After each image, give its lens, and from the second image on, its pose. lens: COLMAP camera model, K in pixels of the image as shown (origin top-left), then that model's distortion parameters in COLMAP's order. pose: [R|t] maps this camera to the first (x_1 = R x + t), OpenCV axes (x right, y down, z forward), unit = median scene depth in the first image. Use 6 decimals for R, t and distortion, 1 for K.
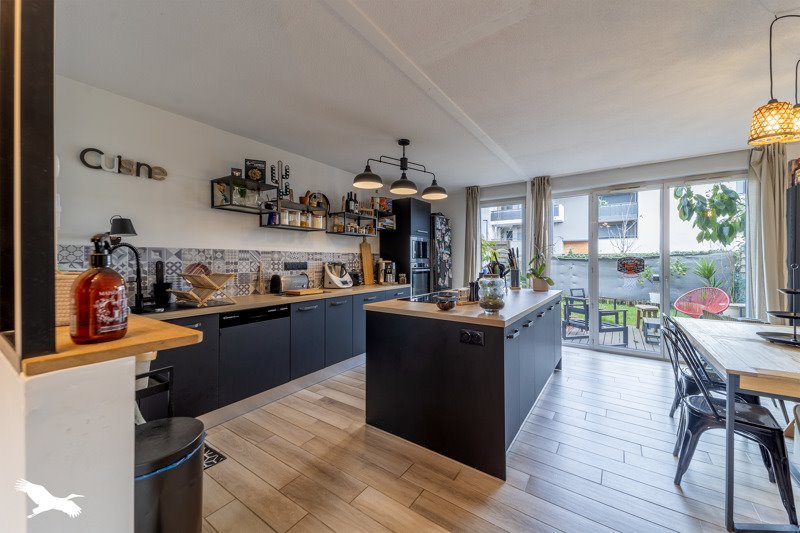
lens RADIAL K [[307.8, 0, 386.4], [0, 307.8, 257.5], [0, 0, 1]] dist [0.000483, -0.000110]
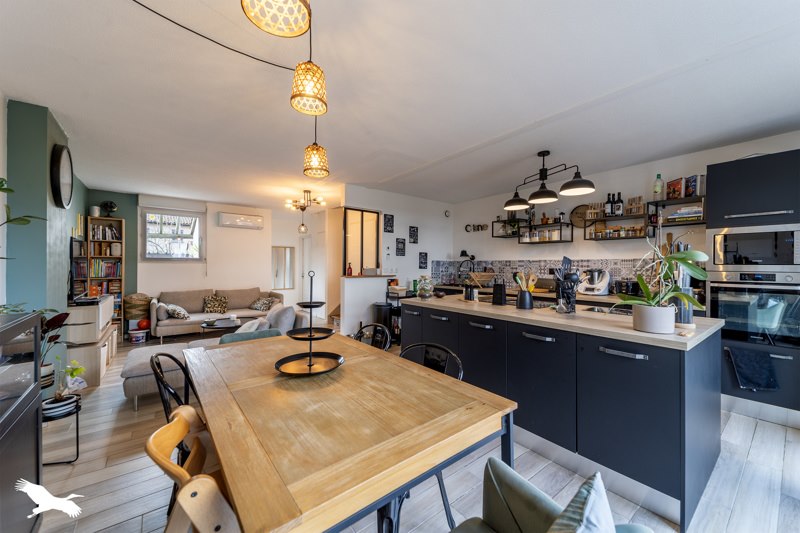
lens RADIAL K [[290.3, 0, 388.6], [0, 290.3, 267.3], [0, 0, 1]] dist [0.000494, -0.000120]
pose [[-0.329088, -0.003262, -0.944294, 1.108993], [-0.004875, 0.999987, -0.001755, 0.017302], [0.944287, 0.004025, -0.329099, 0.785973]]
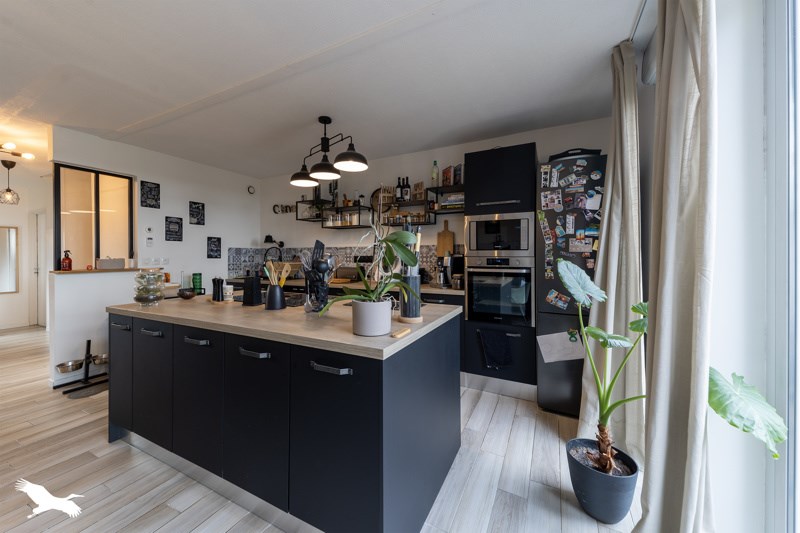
lens RADIAL K [[307.8, 0, 386.4], [0, 307.8, 257.5], [0, 0, 1]] dist [0.000483, -0.000110]
pose [[0.125901, 0.001164, -0.992042, 0.914693], [0.006766, 0.999975, 0.002032, 0.020769], [0.992020, -0.006968, 0.125890, 1.007198]]
